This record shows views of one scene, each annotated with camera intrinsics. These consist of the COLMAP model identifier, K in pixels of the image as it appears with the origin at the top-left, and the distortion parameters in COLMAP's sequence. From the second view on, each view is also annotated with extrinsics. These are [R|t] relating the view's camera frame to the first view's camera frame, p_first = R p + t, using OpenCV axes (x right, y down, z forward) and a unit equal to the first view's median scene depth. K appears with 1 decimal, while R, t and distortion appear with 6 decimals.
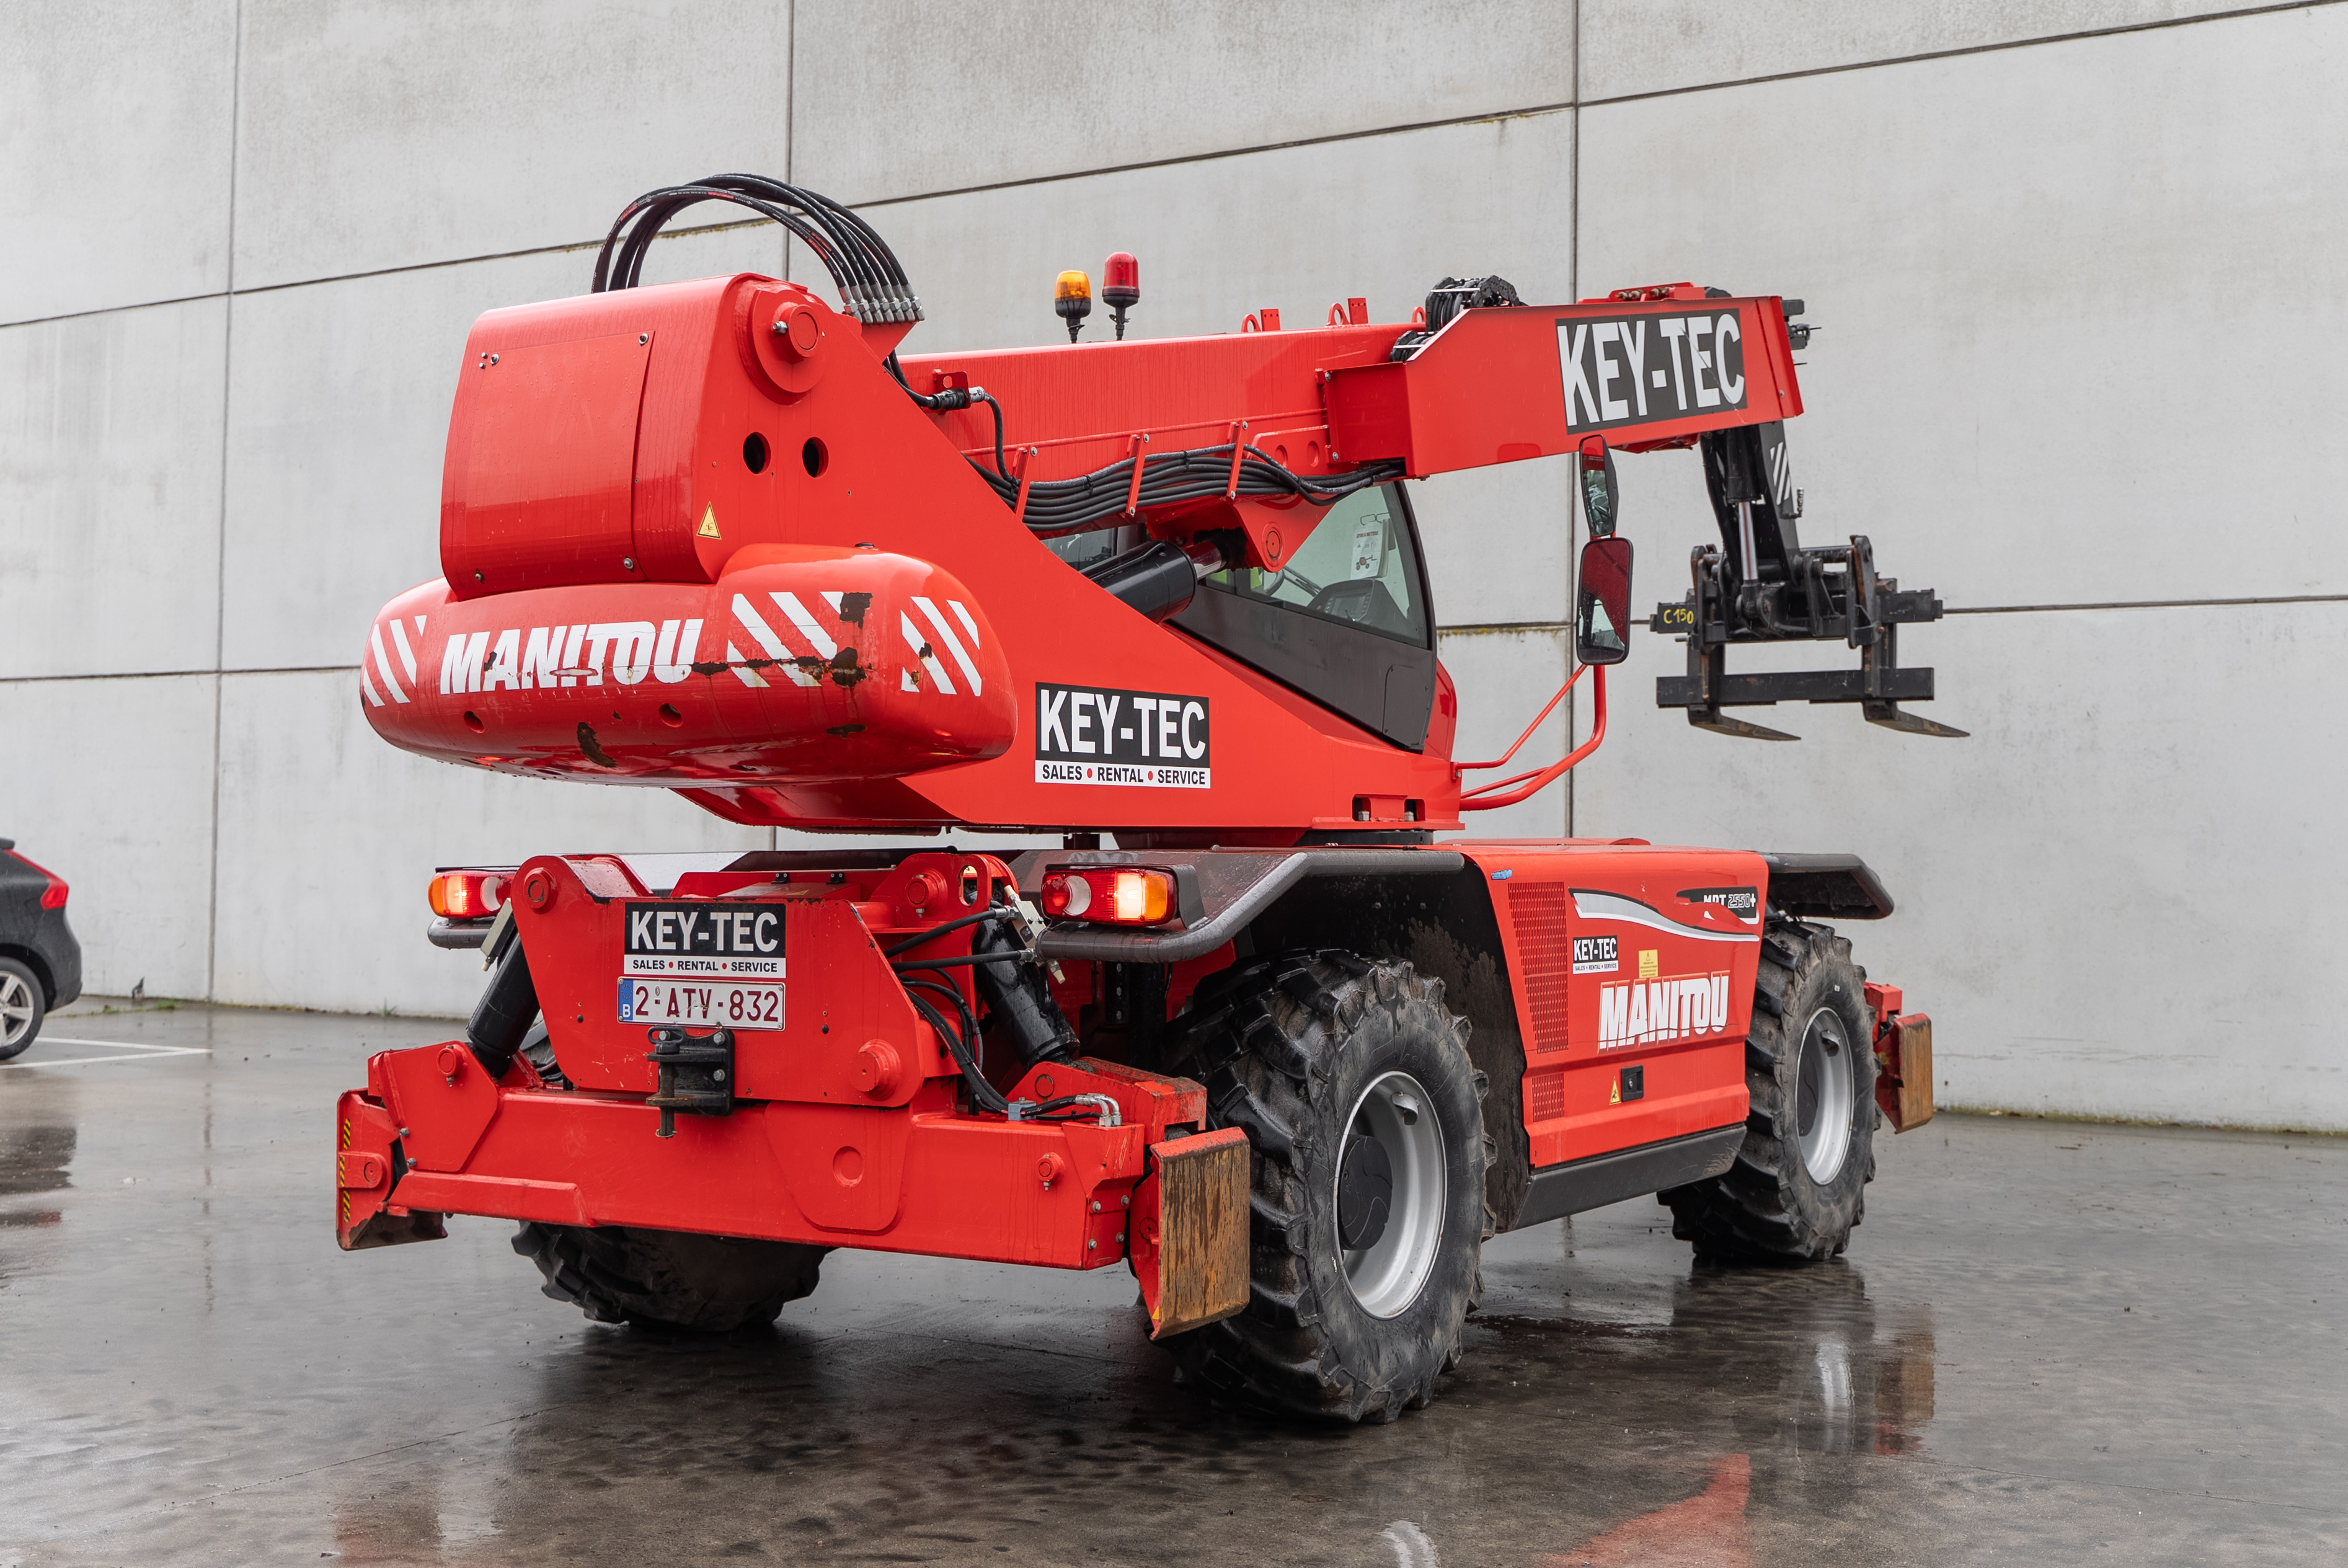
lens RADIAL K [[2726.2, 0, 1213.8], [0, 2726.2, 746.5], [0, 0, 1]] dist [-0.003899, -0.015438]
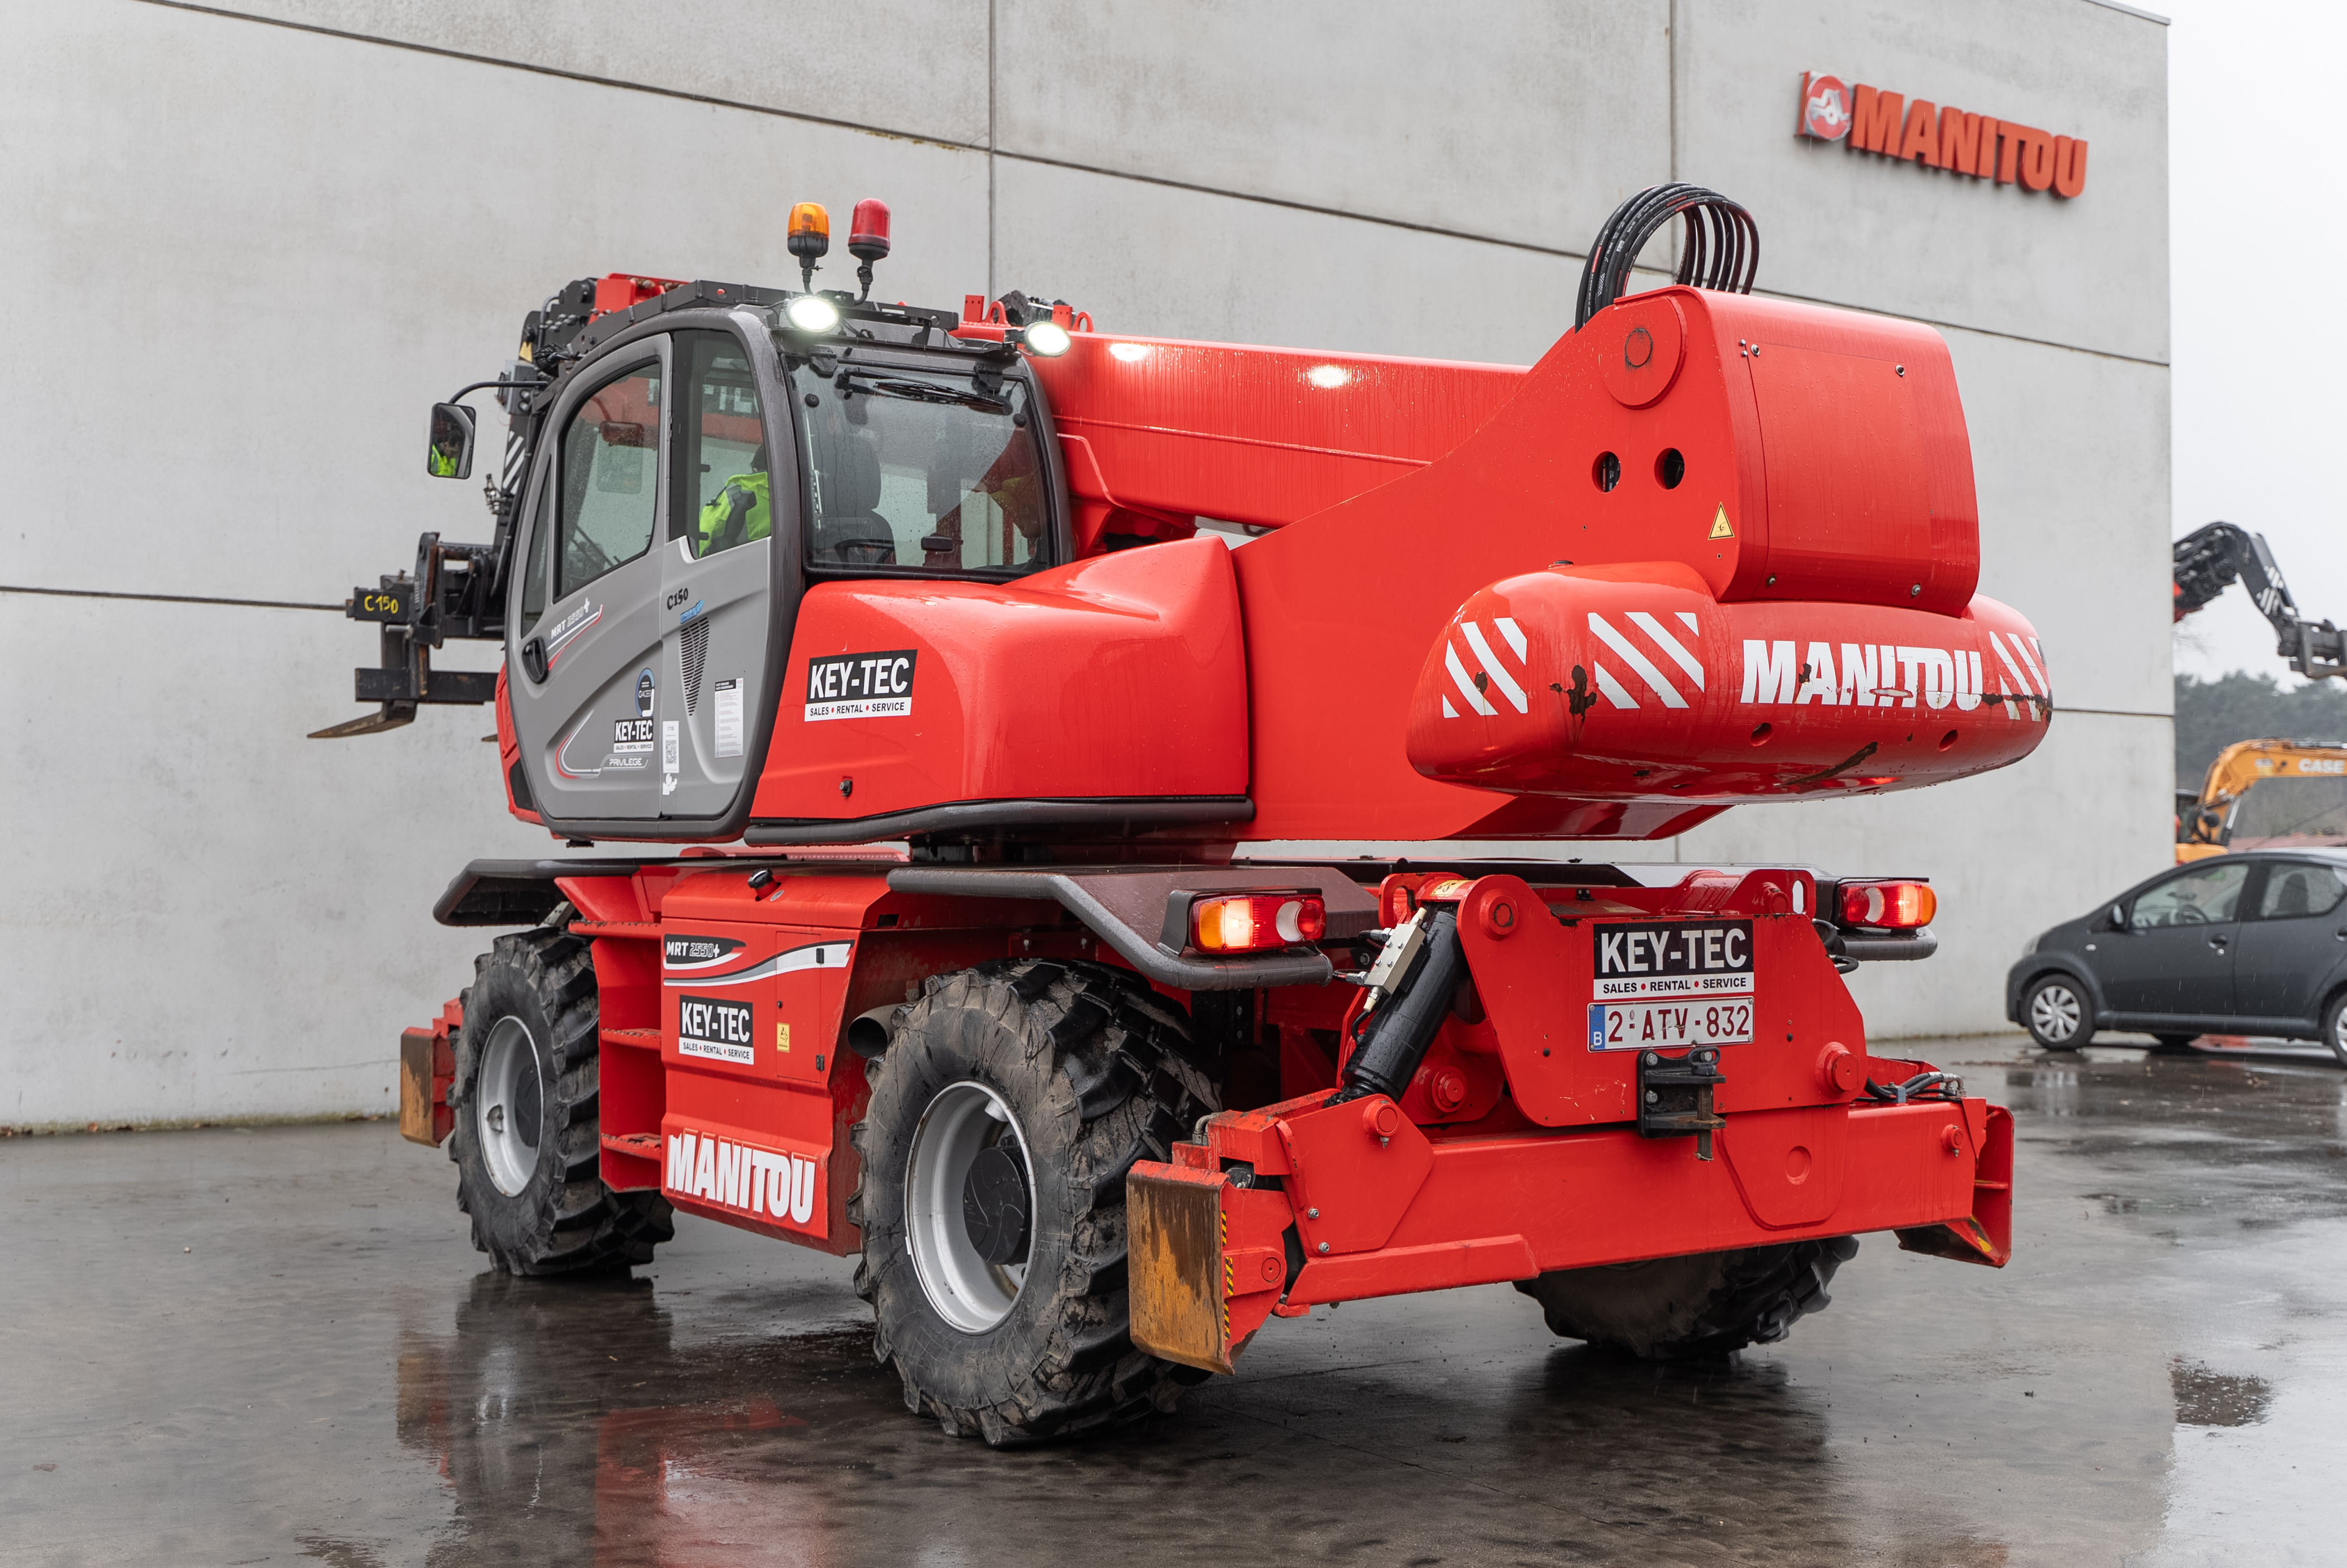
lens RADIAL K [[2736.5, 0, 1173.5], [0, 2736.5, 784.0], [0, 0, 1]] dist [-0.021772, -0.022009]
pose [[0.405802, 0.018846, 0.913766, -1.171113], [-0.034049, 0.999405, -0.005491, 0.019486], [-0.913326, -0.028885, 0.406203, 0.770870]]
